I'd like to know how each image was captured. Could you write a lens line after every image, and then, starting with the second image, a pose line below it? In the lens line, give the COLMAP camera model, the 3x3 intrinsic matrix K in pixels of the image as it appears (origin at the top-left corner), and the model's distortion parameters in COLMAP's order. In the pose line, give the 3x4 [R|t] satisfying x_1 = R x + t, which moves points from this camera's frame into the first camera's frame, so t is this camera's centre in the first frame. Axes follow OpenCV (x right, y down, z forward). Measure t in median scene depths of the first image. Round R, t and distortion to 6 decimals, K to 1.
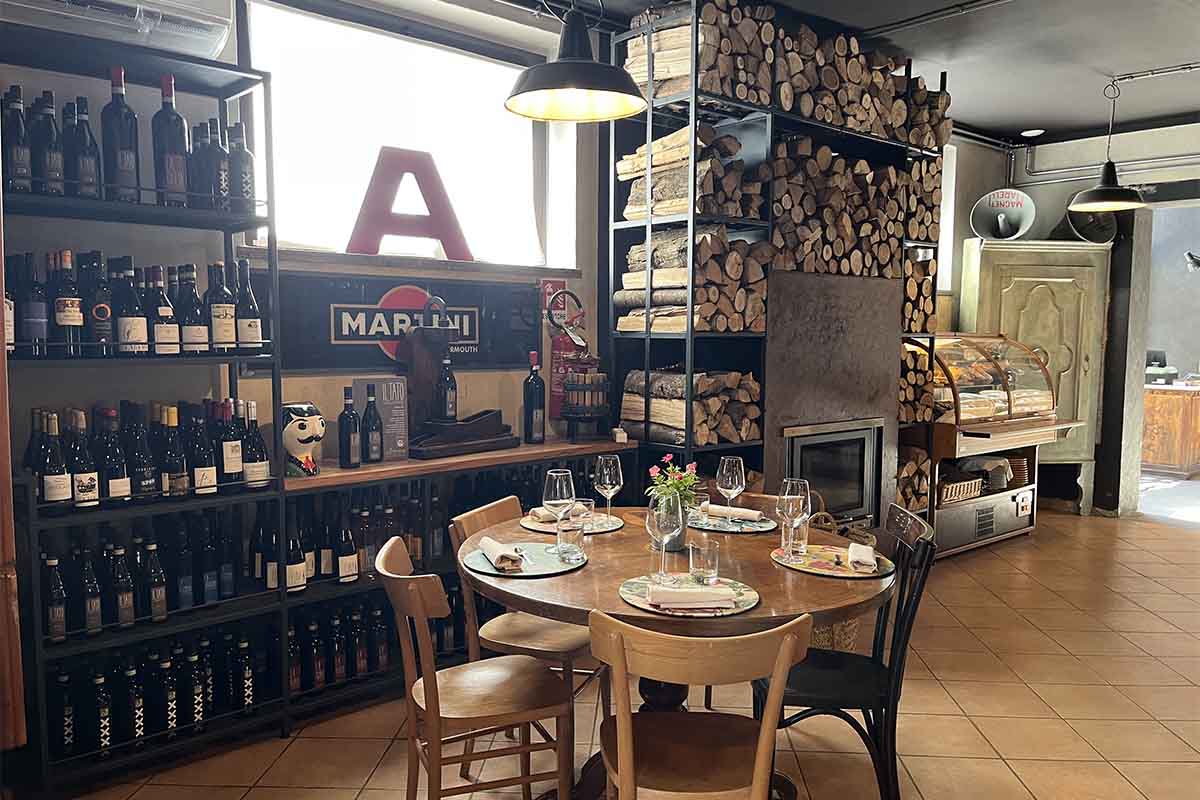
lens RADIAL K [[892.0, 0, 607.1], [0, 892.0, 409.3], [0, 0, 1]] dist [0.029031, -0.003699]
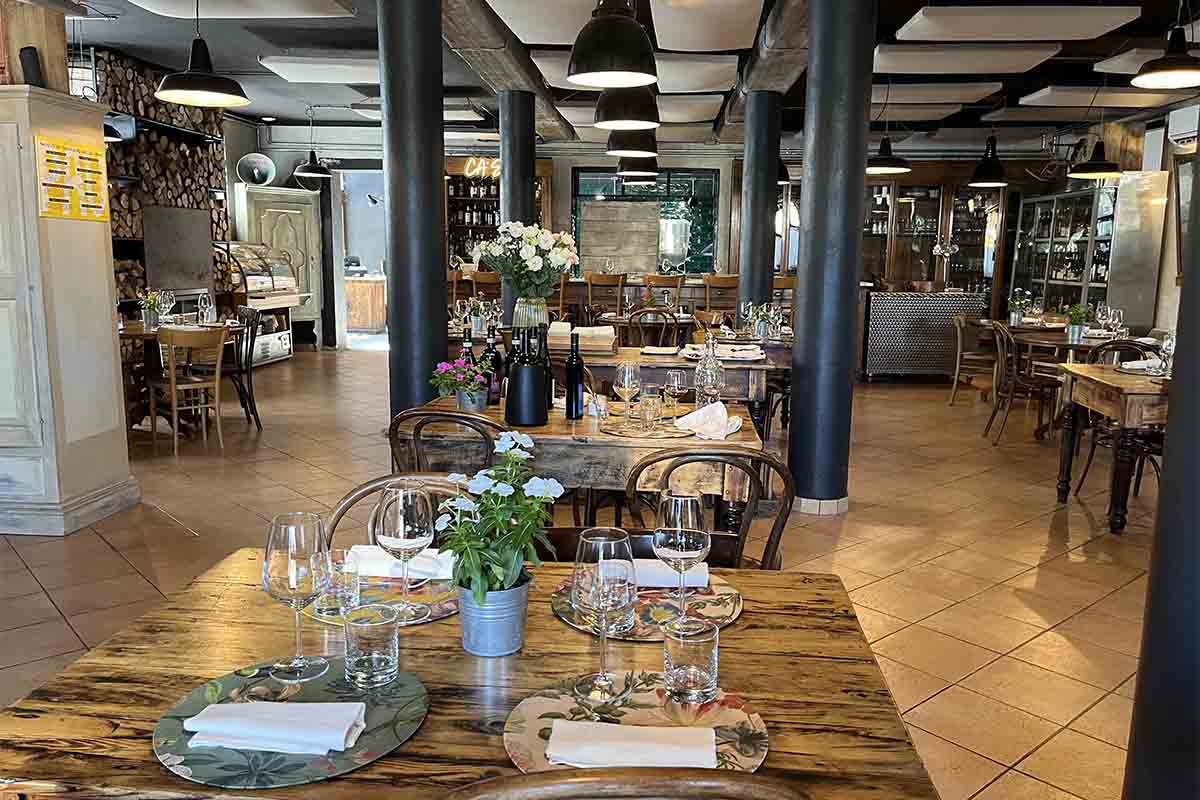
lens RADIAL K [[892.0, 0, 610.8], [0, 892.0, 399.7], [0, 0, 1]] dist [0.029031, -0.003699]
pose [[0.700124, -0.108056, 0.705797, -0.433709], [0.048033, 0.993371, 0.104436, 0.085385], [-0.712404, -0.039216, 0.700673, -0.878165]]
